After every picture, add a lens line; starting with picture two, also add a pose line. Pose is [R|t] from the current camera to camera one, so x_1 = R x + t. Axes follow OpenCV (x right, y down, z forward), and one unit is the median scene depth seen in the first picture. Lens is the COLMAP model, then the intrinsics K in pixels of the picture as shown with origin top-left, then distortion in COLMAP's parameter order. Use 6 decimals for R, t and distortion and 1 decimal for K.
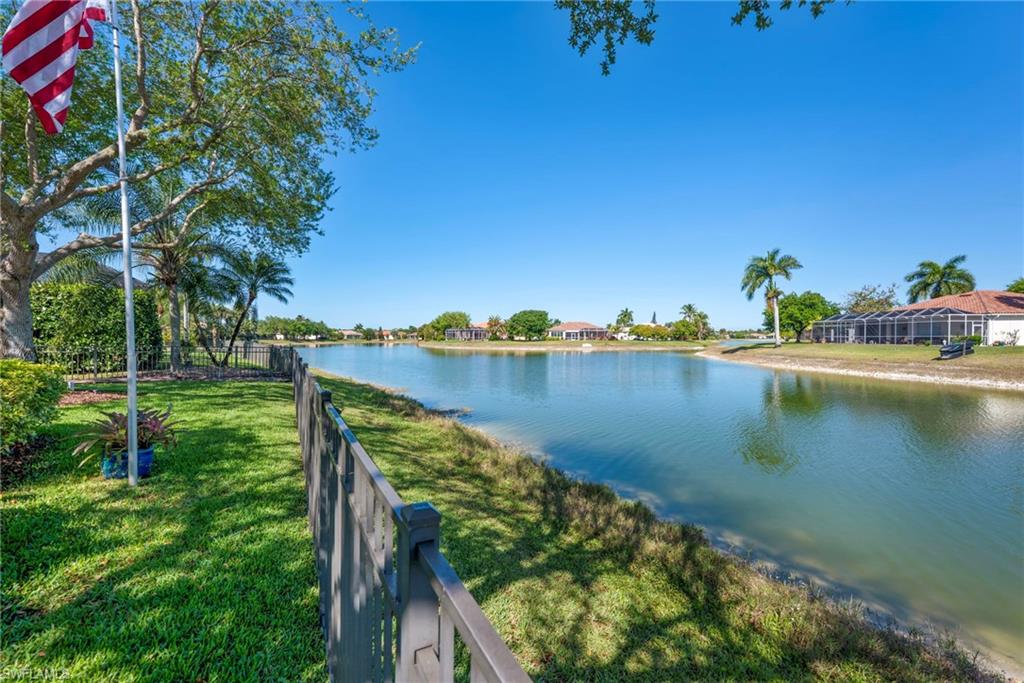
lens RADIAL K [[428.5, 0, 512.0], [0, 428.5, 341.5], [0, 0, 1]] dist [-0.003537, -0.000797]
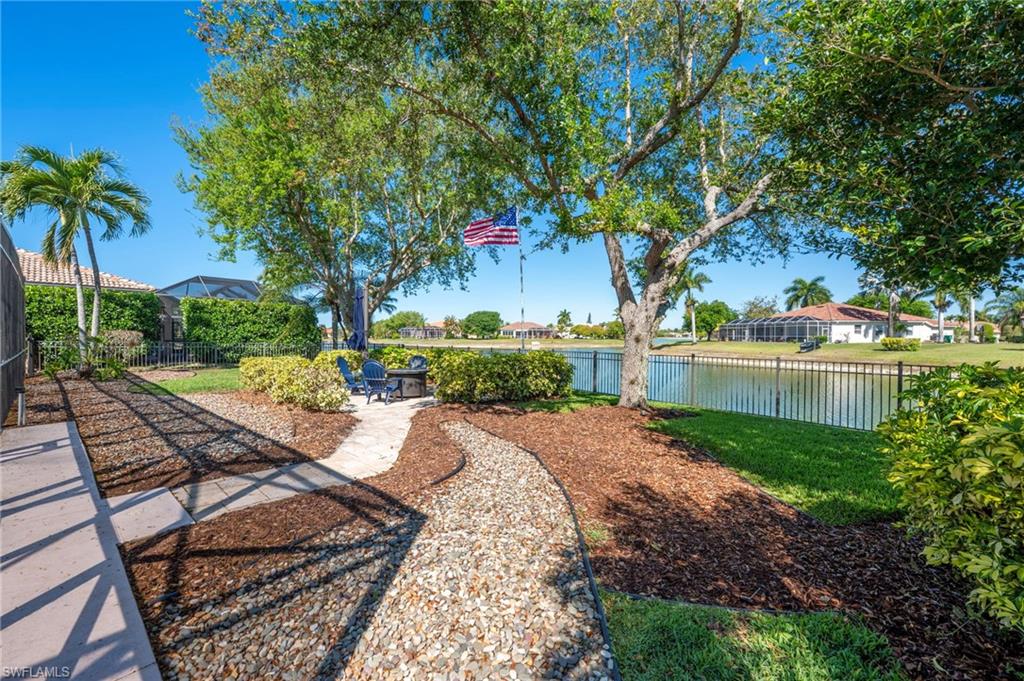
lens RADIAL K [[428.5, 0, 512.0], [0, 428.5, 340.5], [0, 0, 1]] dist [-0.003537, -0.000797]
pose [[0.987169, 0.000194, 0.159678, -0.107711], [-0.000605, 0.999997, 0.002527, -0.001272], [-0.159677, -0.002592, 0.987166, -0.157549]]
